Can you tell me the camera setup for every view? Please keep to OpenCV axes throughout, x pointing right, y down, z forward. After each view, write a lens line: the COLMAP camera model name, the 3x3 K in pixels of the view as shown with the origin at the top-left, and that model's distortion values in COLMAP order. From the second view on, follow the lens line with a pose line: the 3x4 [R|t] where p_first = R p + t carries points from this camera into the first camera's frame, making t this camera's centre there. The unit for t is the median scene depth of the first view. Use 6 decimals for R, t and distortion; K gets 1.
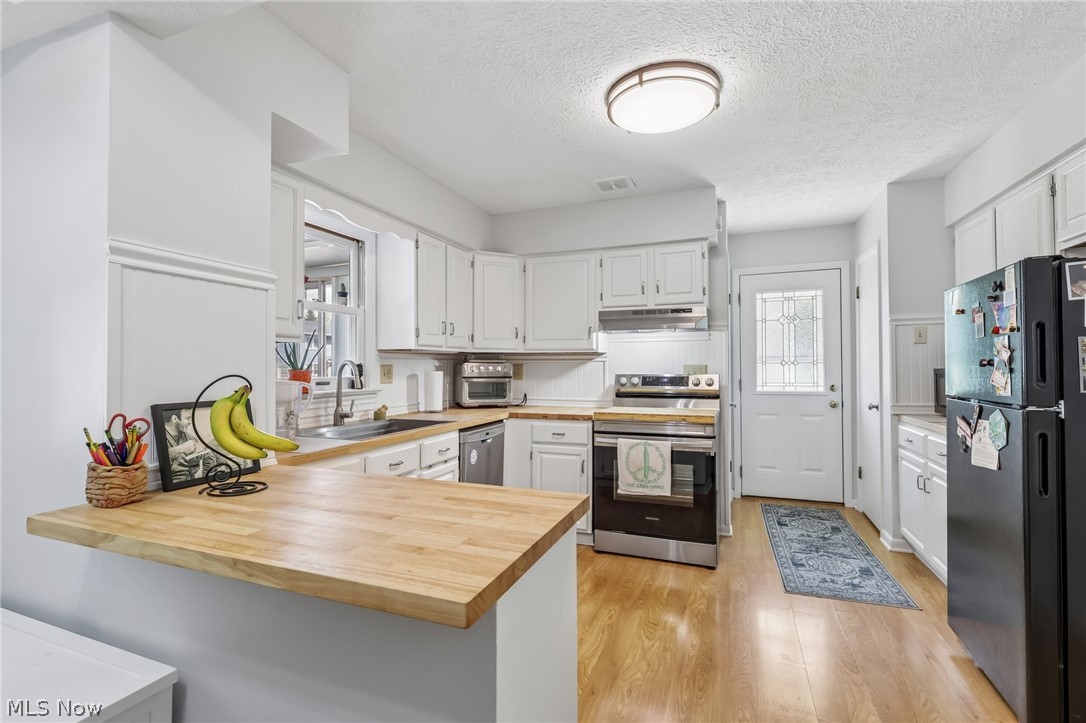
lens RADIAL K [[502.0, 0, 538.6], [0, 502.0, 361.8], [0, 0, 1]] dist [-0.001315, 0.000704]
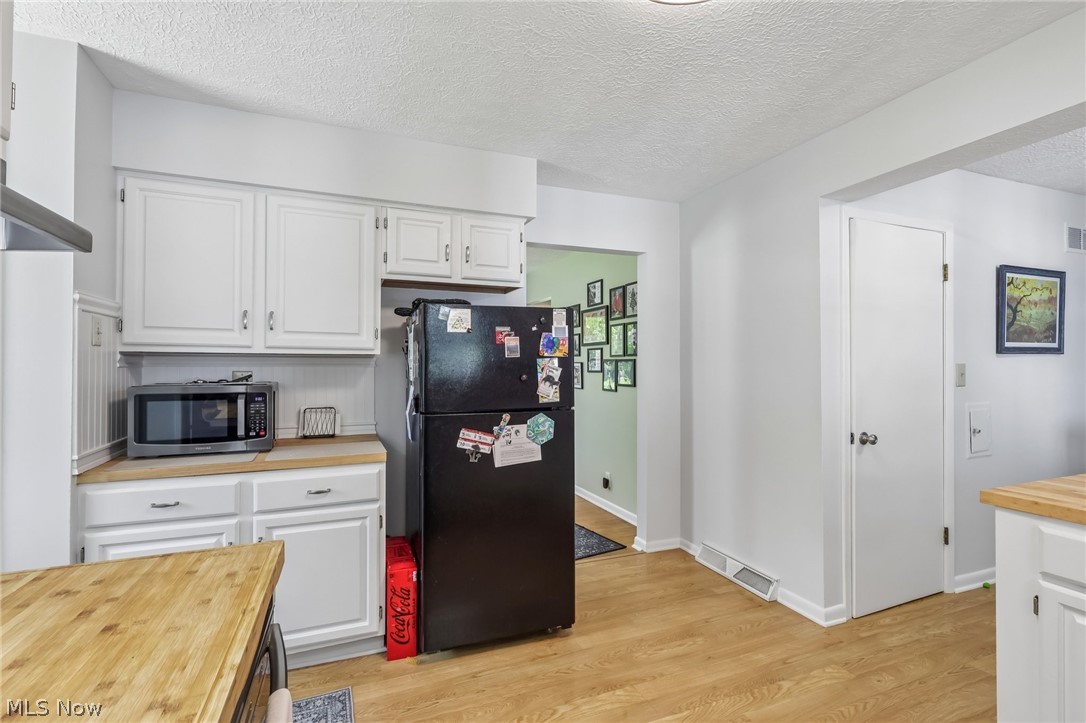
lens RADIAL K [[504.6, 0, 535.6], [0, 504.6, 362.5], [0, 0, 1]] dist [-0.000112, 0.000644]
pose [[-0.680935, 0.011585, 0.732252, -0.023955], [-0.001534, 0.999850, -0.017246, -0.006854], [-0.732342, -0.012867, -0.680815, 0.967463]]
